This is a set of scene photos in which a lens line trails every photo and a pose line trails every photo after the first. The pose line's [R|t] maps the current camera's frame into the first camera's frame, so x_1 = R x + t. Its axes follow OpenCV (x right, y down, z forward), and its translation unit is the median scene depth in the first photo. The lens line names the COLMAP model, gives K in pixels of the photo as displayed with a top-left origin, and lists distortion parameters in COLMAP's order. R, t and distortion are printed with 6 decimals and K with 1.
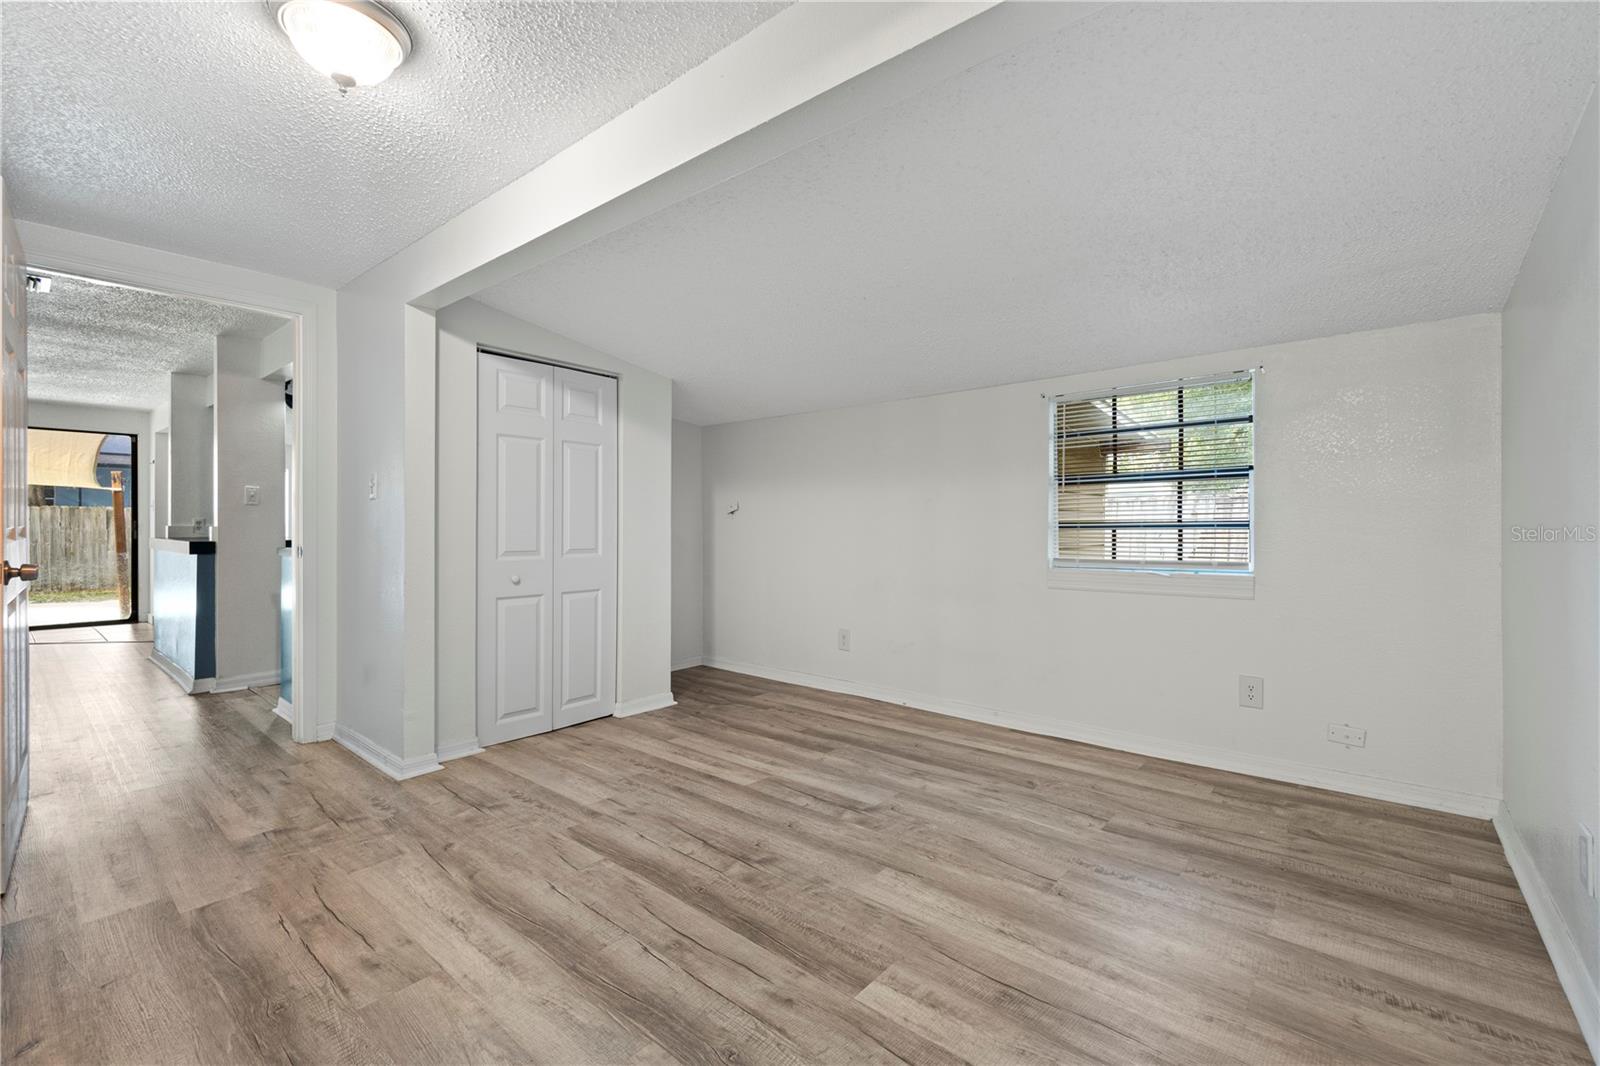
lens RADIAL K [[706.2, 0, 800.0], [0, 706.2, 529.5], [0, 0, 1]] dist [-0.002273, 0.000069]
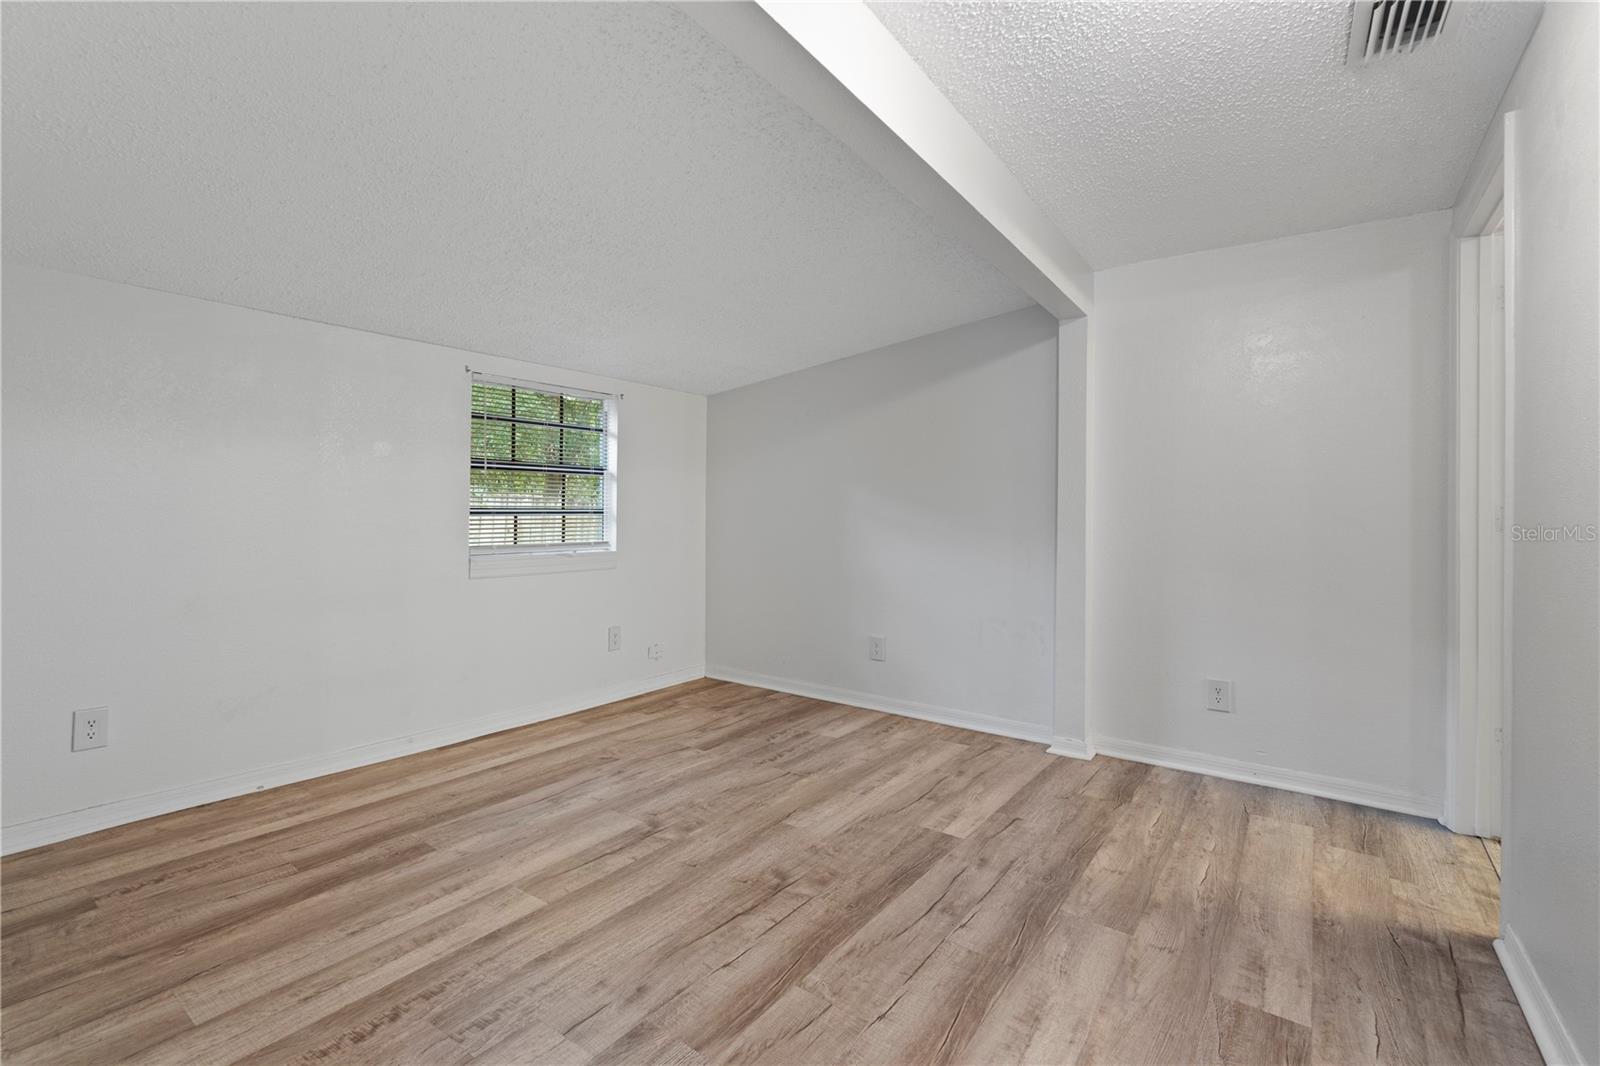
lens RADIAL K [[706.2, 0, 800.0], [0, 706.2, 529.5], [0, 0, 1]] dist [-0.002273, 0.000069]
pose [[-0.082786, -0.022319, 0.996317, -0.782068], [-0.008420, 0.999729, 0.021696, -0.006903], [-0.996532, -0.006593, -0.082951, 0.850049]]
